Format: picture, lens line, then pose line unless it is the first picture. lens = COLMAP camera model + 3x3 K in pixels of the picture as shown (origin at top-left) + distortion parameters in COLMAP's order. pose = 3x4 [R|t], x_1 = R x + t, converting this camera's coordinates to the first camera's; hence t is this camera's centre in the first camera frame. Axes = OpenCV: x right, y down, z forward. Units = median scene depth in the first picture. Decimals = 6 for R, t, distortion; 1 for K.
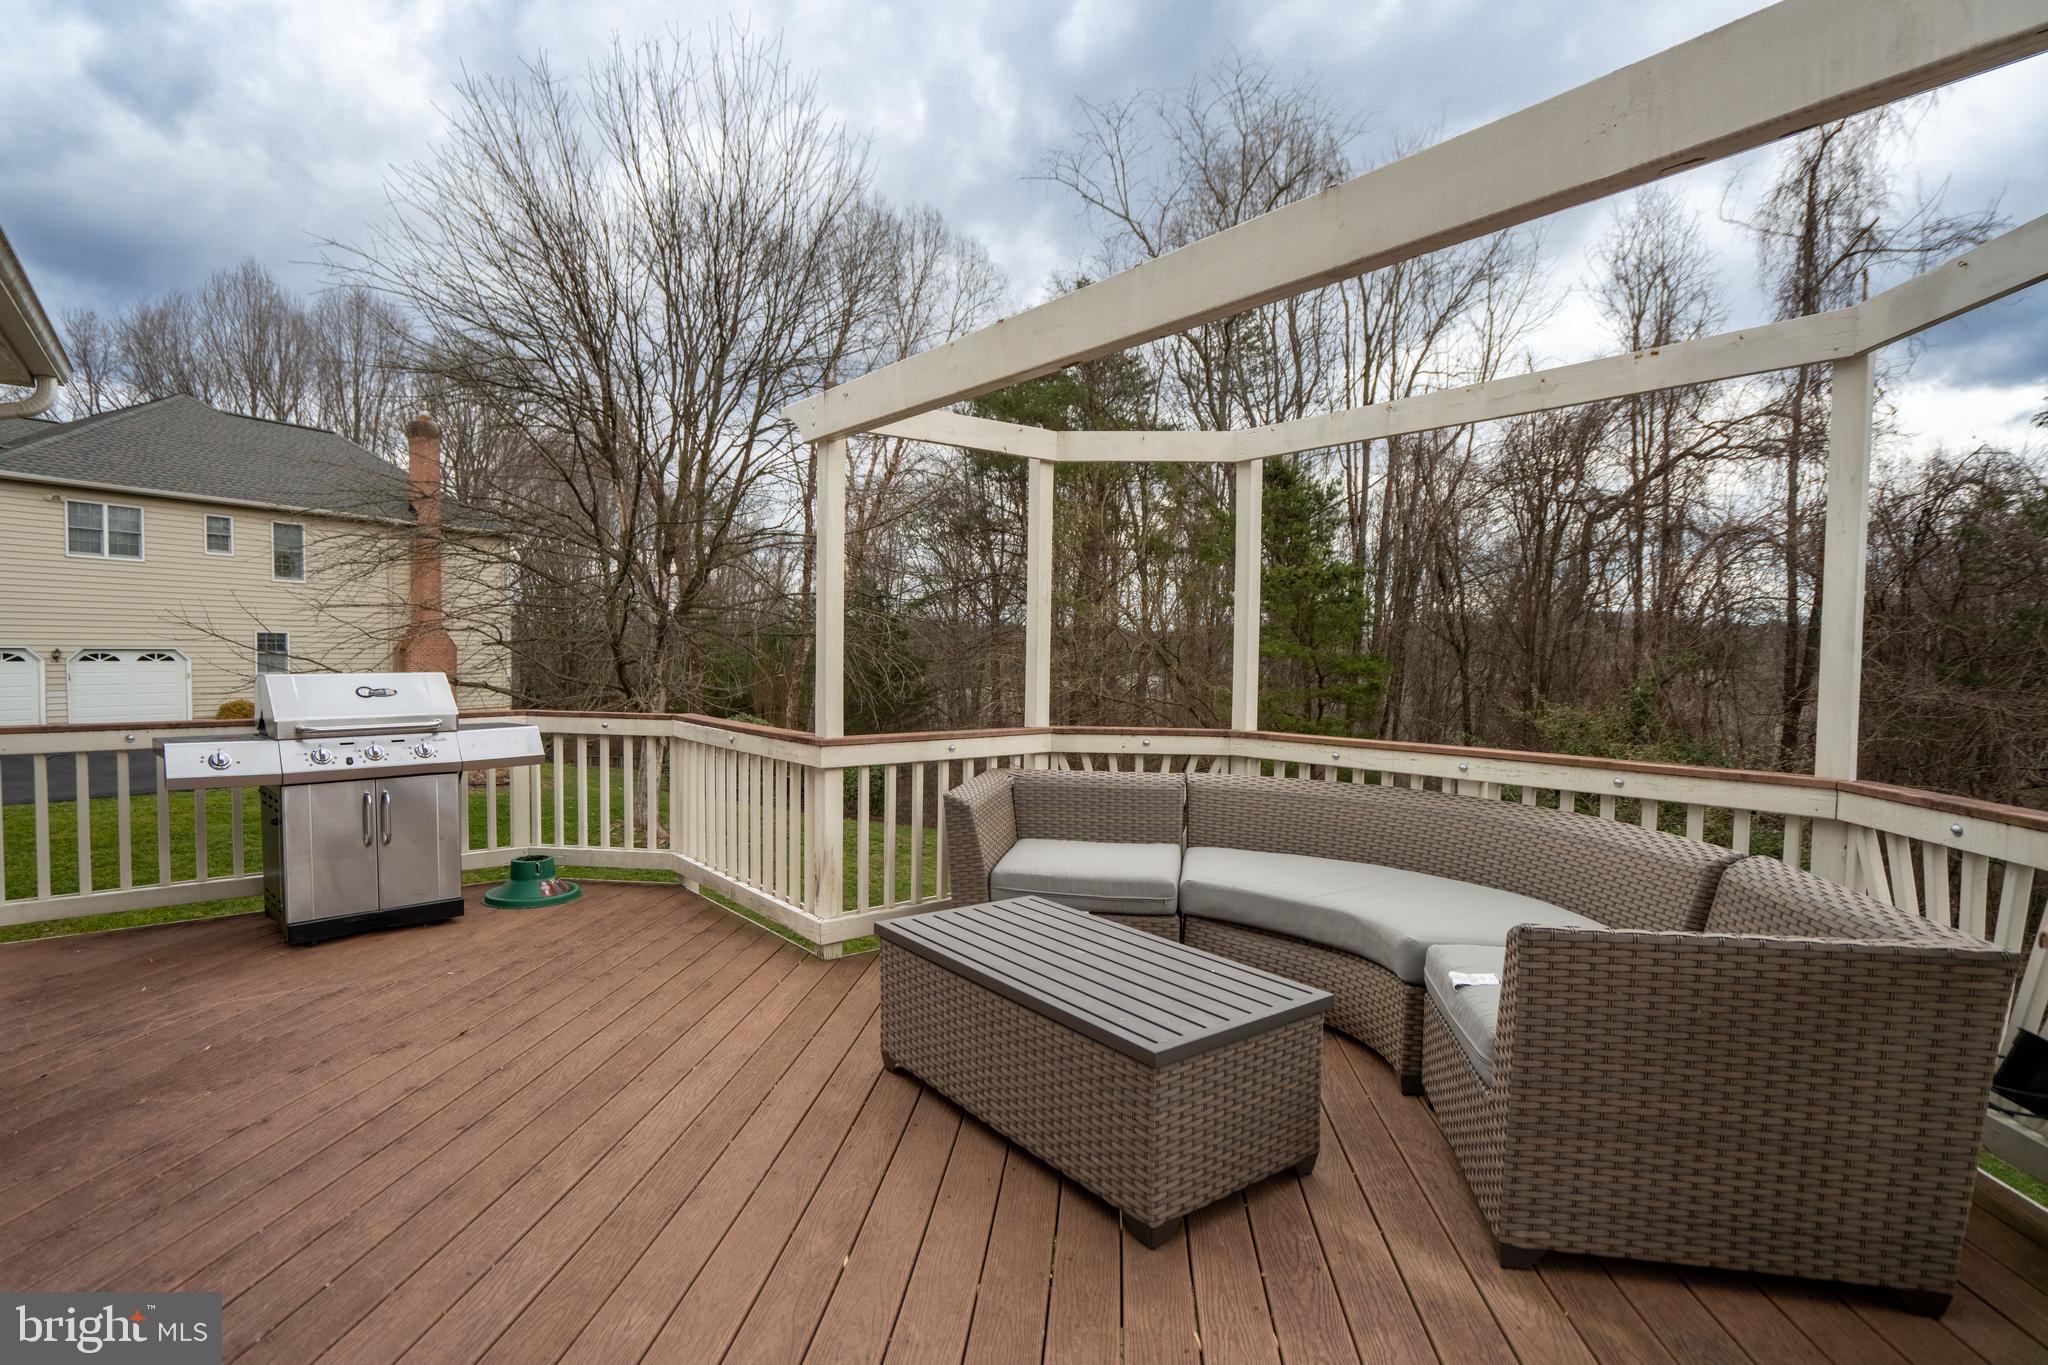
lens RADIAL K [[981.6, 0, 1022.6], [0, 981.6, 687.3], [0, 0, 1]] dist [-0.053082, 0.022300]
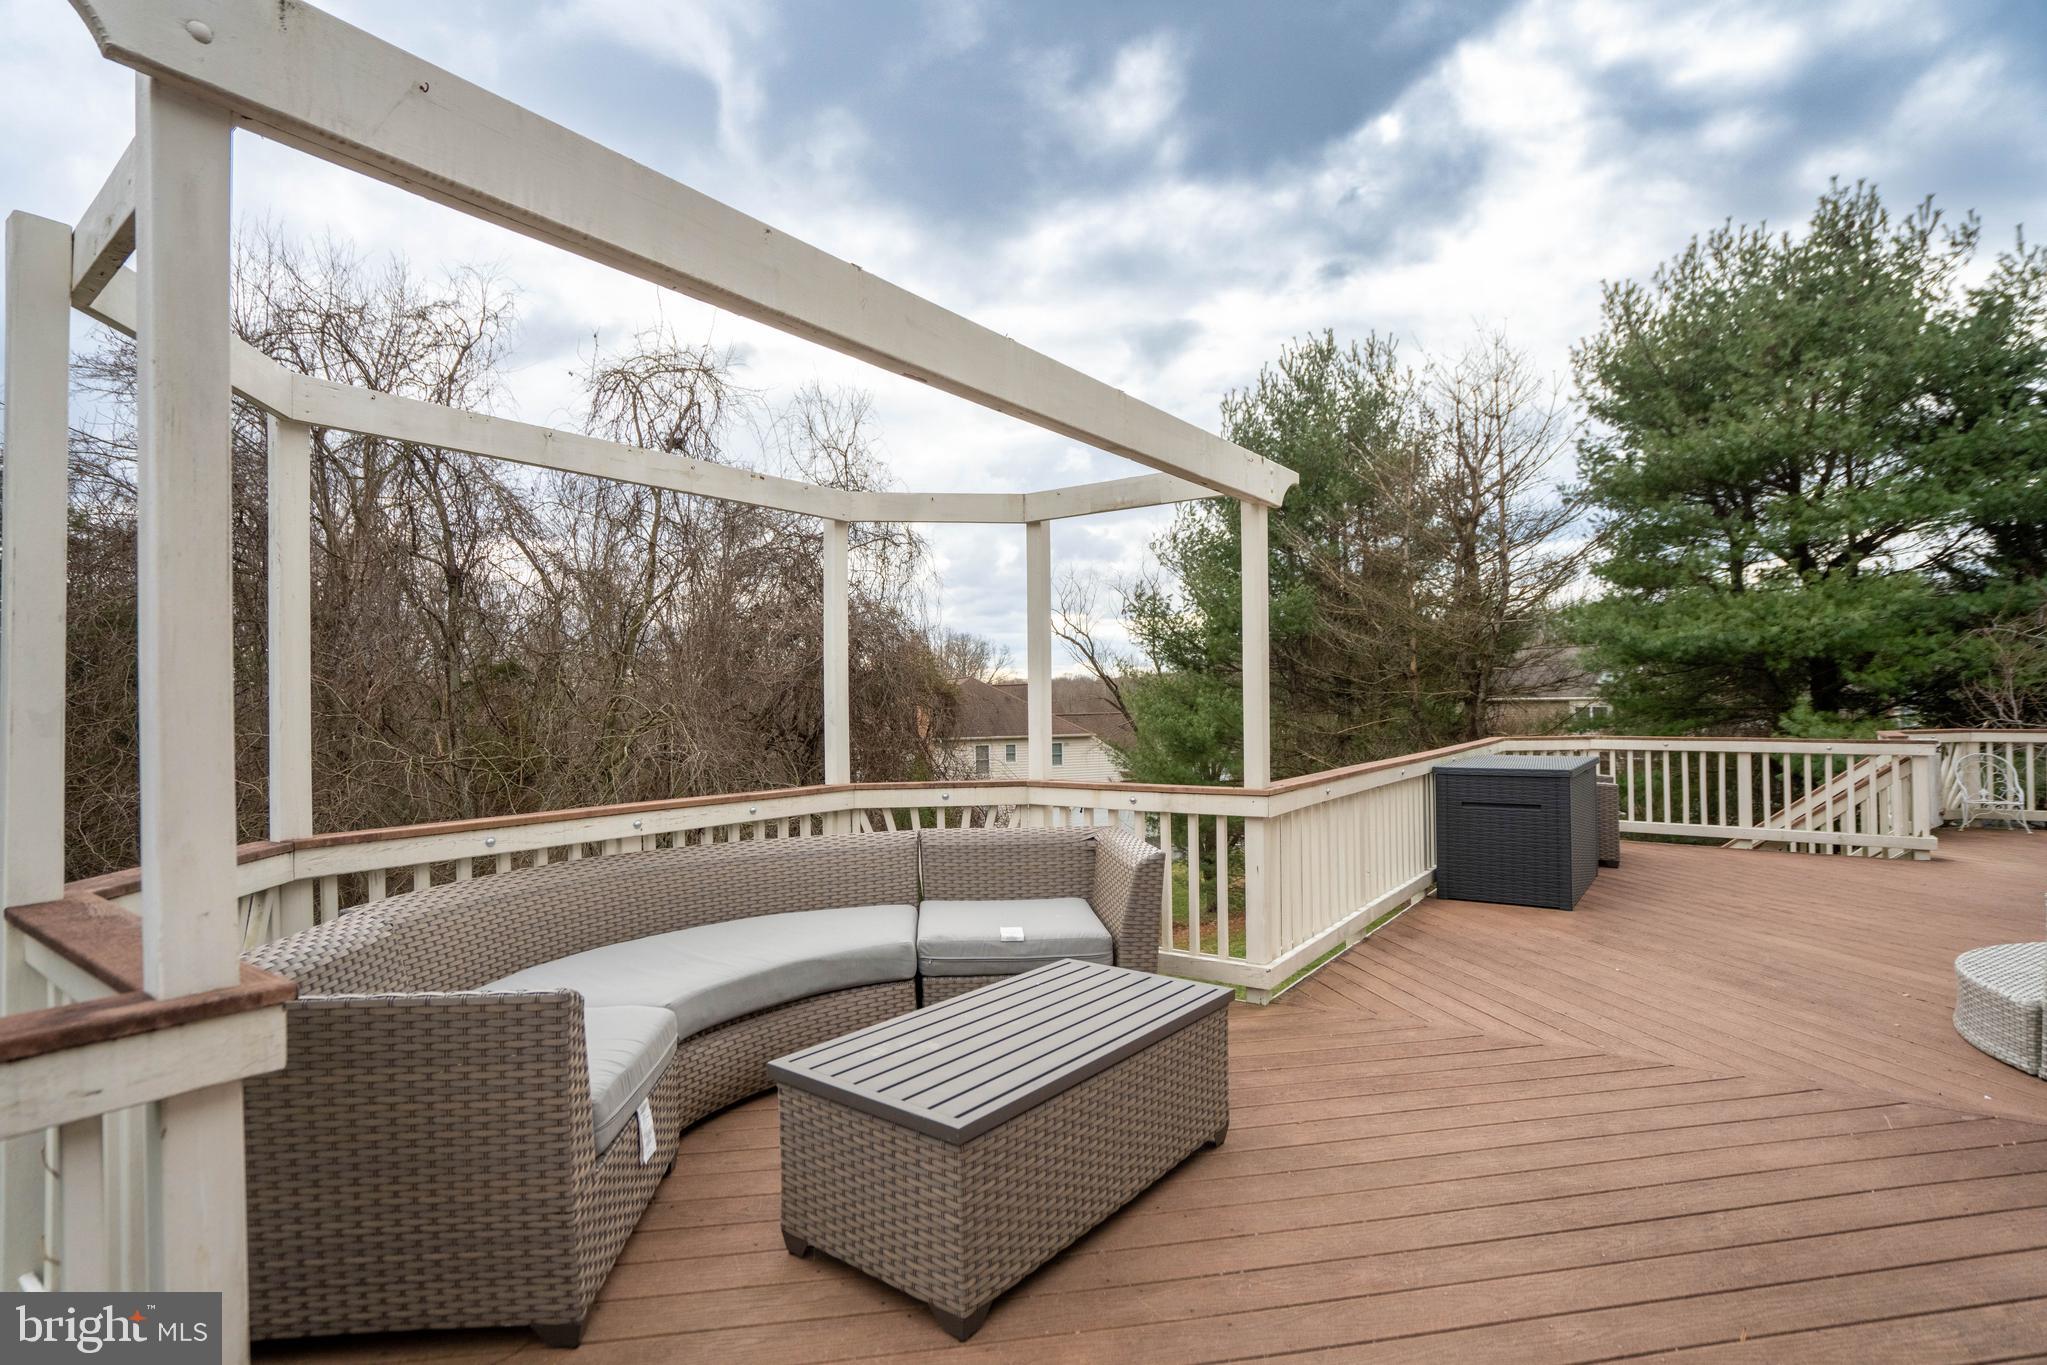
lens RADIAL K [[981.1, 0, 1022.1], [0, 981.1, 687.3], [0, 0, 1]] dist [-0.053082, 0.022300]
pose [[-0.231771, 0.010328, 0.972716, -0.448196], [0.050046, 0.998746, 0.001320, -0.028218], [-0.971482, 0.048986, -0.231997, 0.621651]]
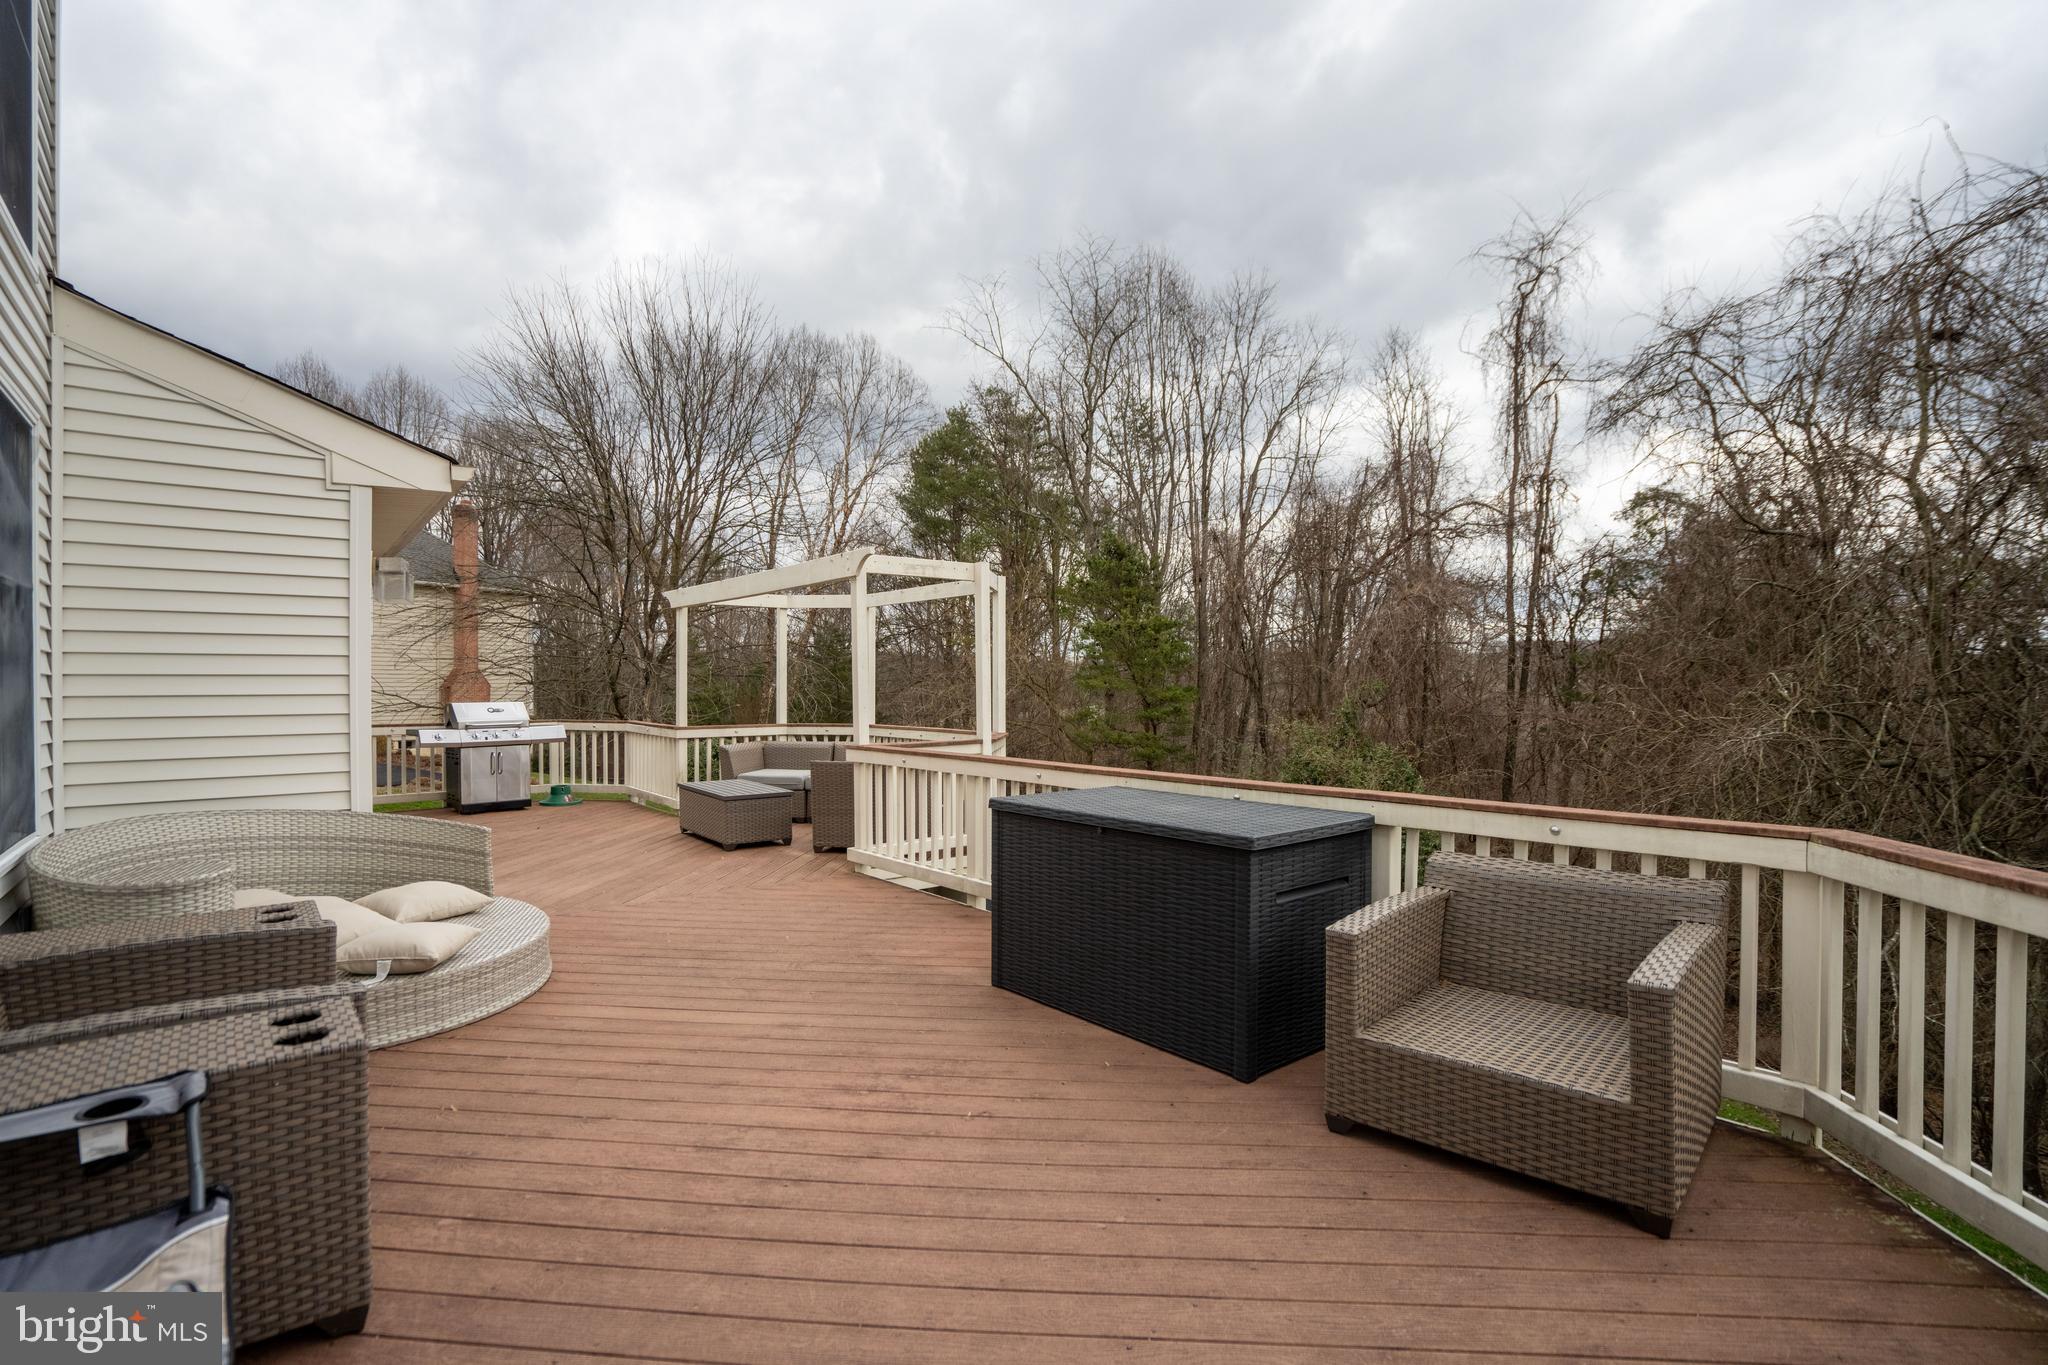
lens RADIAL K [[953.3, 0, 1024.0], [0, 953.3, 678.1], [0, 0, 1]] dist [-0.061023, 0.019723]
pose [[0.999950, -0.009480, 0.003130, 0.559413], [0.009602, 0.999094, -0.041470, 0.031396], [-0.002734, 0.041497, 0.999135, -1.181032]]
